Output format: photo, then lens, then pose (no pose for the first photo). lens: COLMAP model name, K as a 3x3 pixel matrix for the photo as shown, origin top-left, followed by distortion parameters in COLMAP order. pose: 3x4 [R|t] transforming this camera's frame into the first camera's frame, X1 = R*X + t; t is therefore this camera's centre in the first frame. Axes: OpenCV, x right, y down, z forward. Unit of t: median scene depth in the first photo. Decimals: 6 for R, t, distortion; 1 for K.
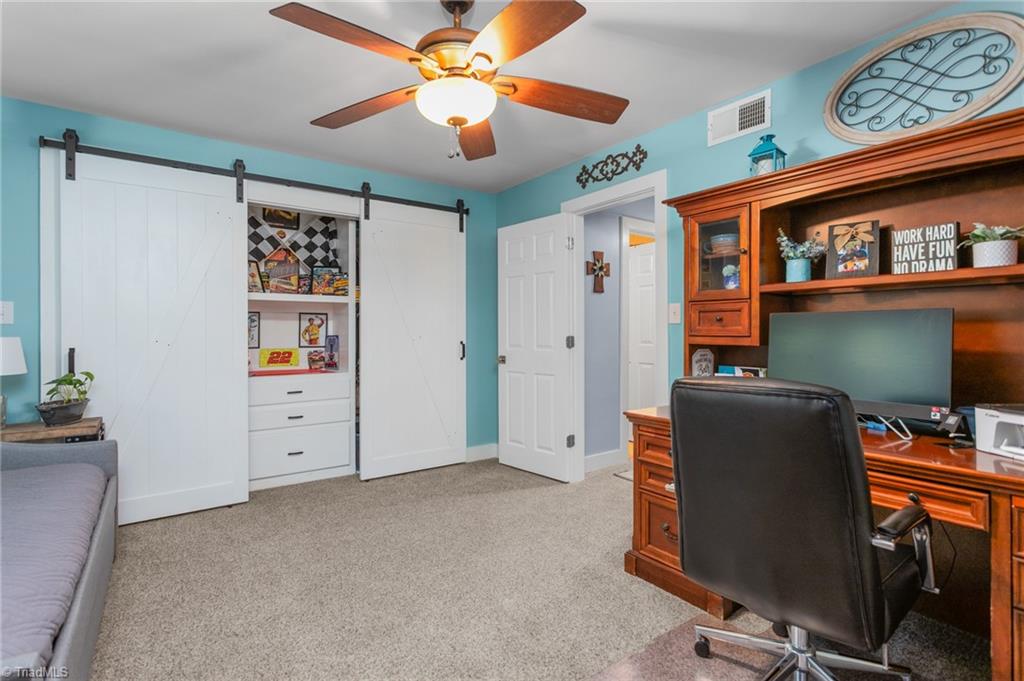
lens RADIAL K [[493.8, 0, 514.6], [0, 493.8, 332.7], [0, 0, 1]] dist [0.002220, 0.000638]
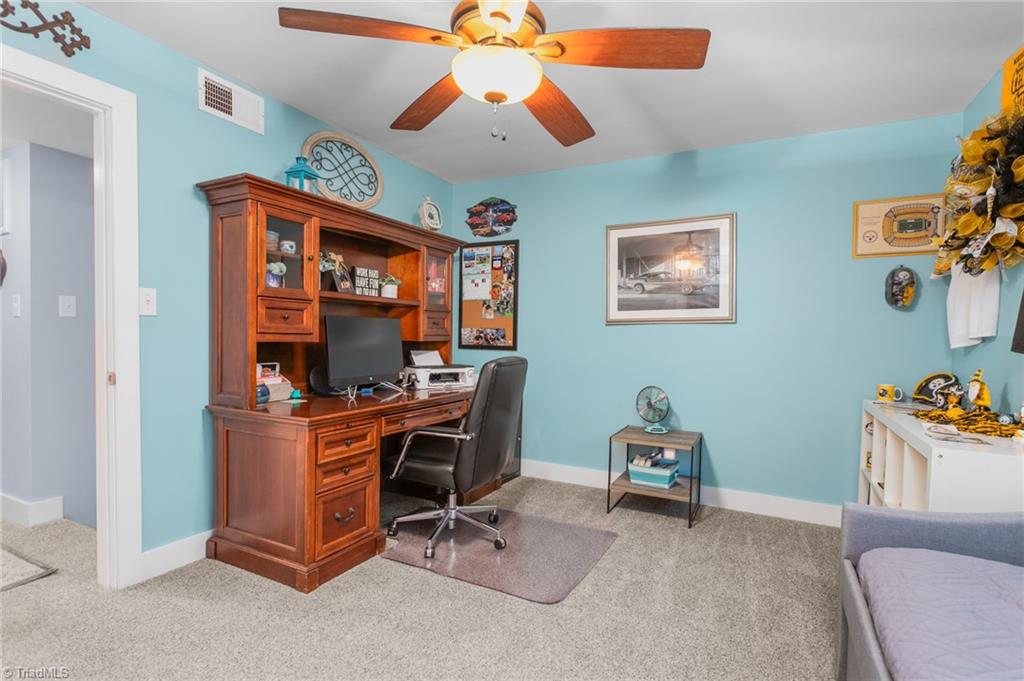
lens RADIAL K [[493.8, 0, 512.9], [0, 493.8, 348.4], [0, 0, 1]] dist [0.002220, 0.000638]
pose [[-0.439096, -0.034205, 0.897789, -0.765121], [-0.019547, 0.999402, 0.028516, -0.000567], [-0.898227, -0.005028, -0.439502, 1.097004]]
